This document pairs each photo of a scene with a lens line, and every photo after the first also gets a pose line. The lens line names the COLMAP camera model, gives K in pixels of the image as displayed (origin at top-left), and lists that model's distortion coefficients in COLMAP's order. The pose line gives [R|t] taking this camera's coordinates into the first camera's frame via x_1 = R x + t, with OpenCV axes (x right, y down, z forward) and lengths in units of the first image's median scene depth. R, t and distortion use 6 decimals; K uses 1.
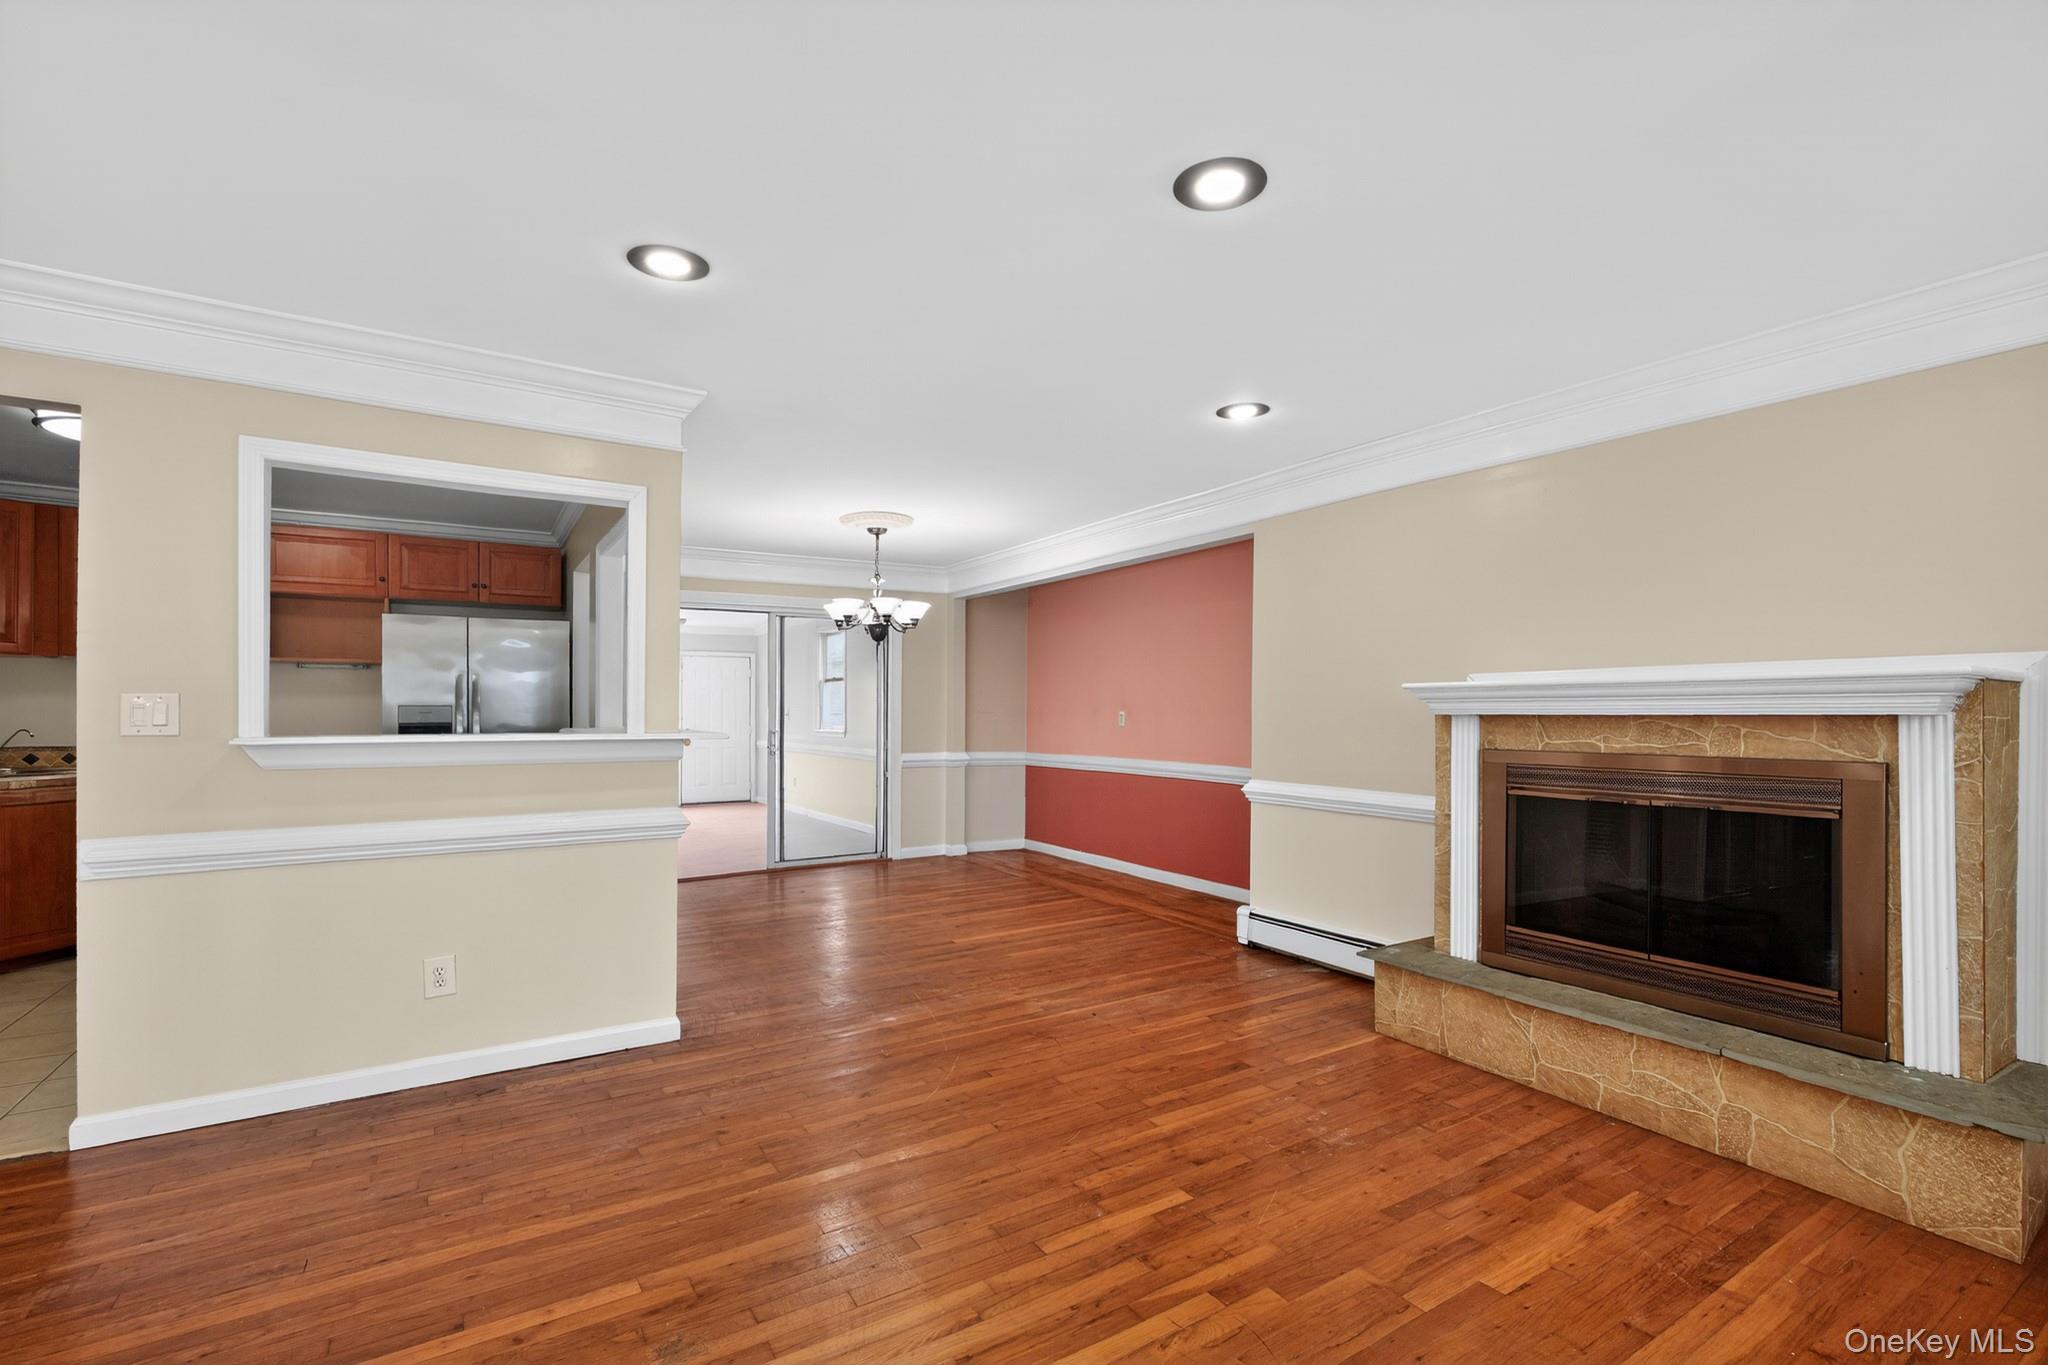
lens RADIAL K [[909.5, 0, 1033.8], [0, 909.5, 703.1], [0, 0, 1]] dist [0.007242, -0.001098]
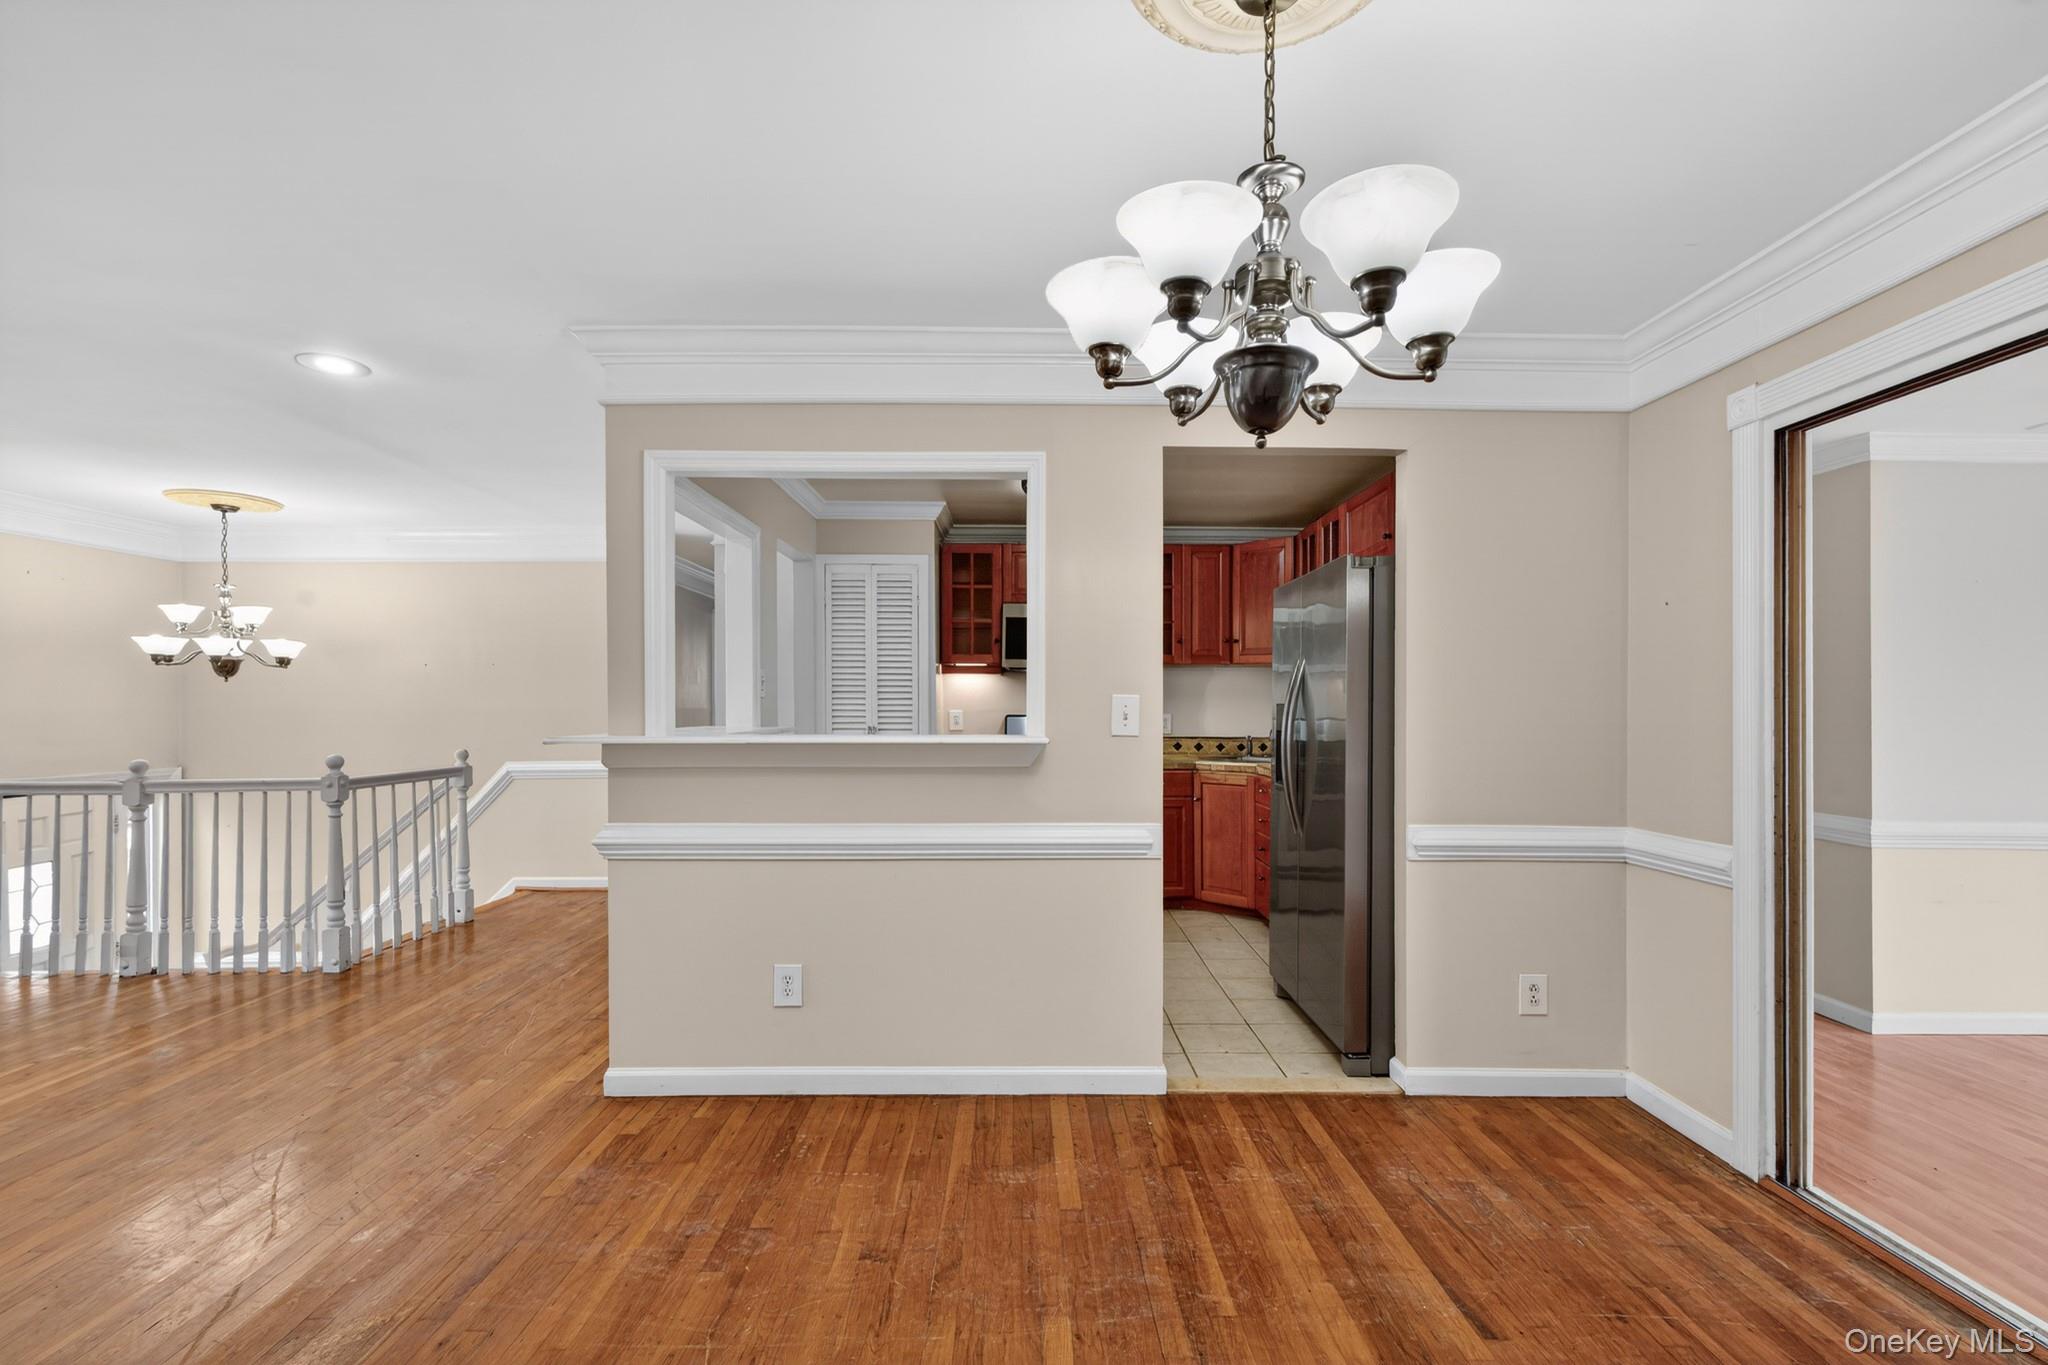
lens RADIAL K [[909.5, 0, 1033.6], [0, 909.5, 703.0], [0, 0, 1]] dist [0.007242, -0.001098]
pose [[-0.534925, -0.002789, -0.844895, 0.133344], [0.002828, 0.999983, -0.005091, 0.006761], [0.844895, -0.005113, -0.534908, 2.035874]]
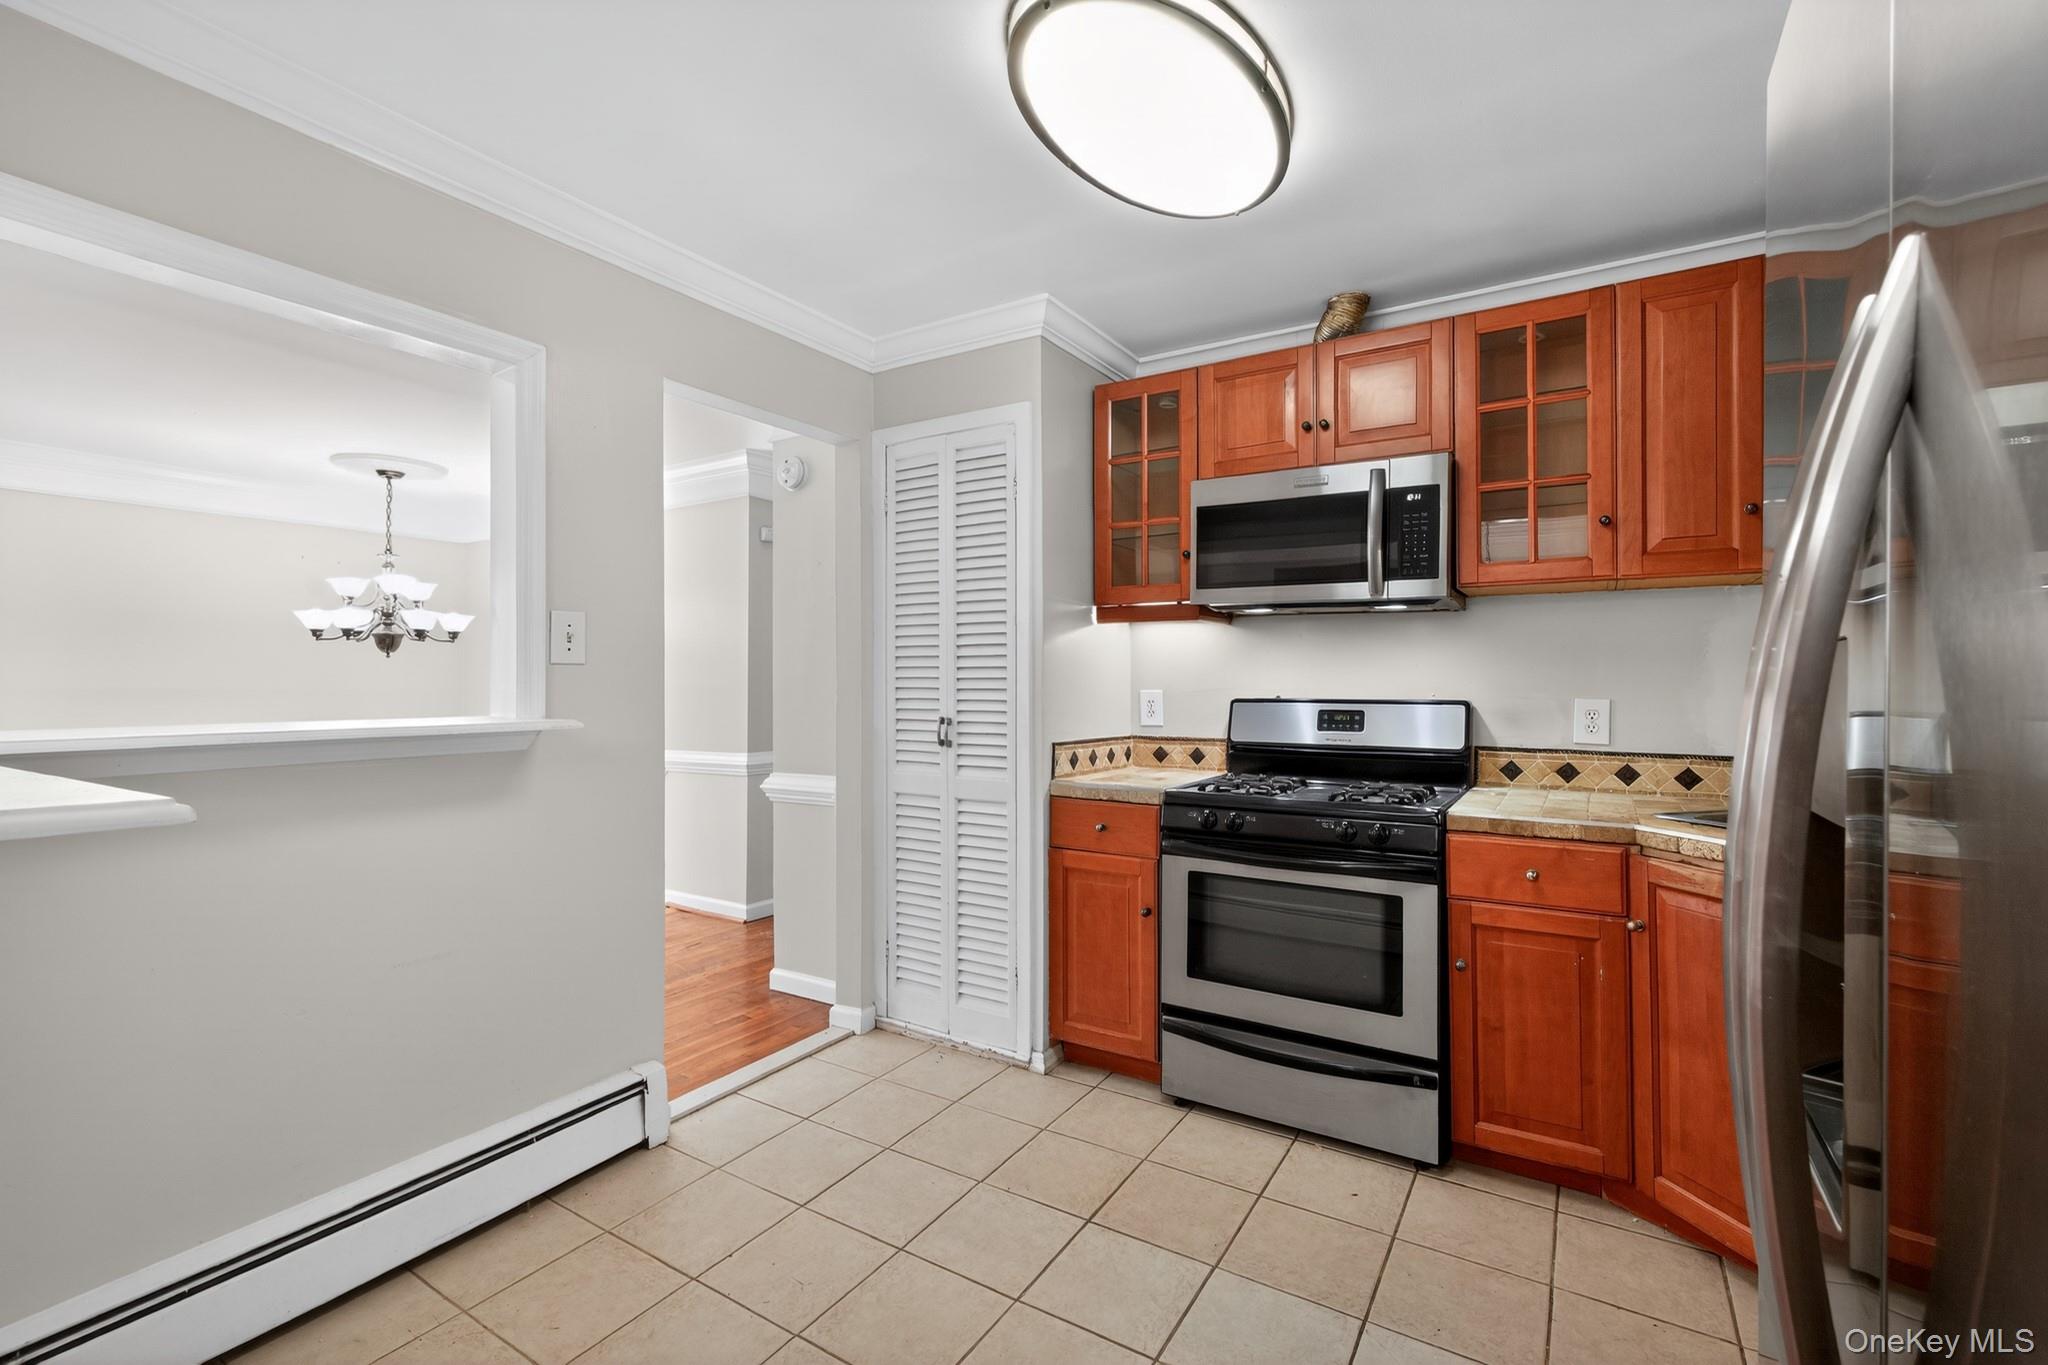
lens RADIAL K [[909.5, 0, 1019.5], [0, 909.5, 668.2], [0, 0, 1]] dist [0.007242, -0.001098]
pose [[-0.908917, -0.007973, -0.416900, -0.846733], [0.001253, 0.999760, -0.021850, 0.010882], [0.416975, -0.020382, -0.908690, 1.775533]]
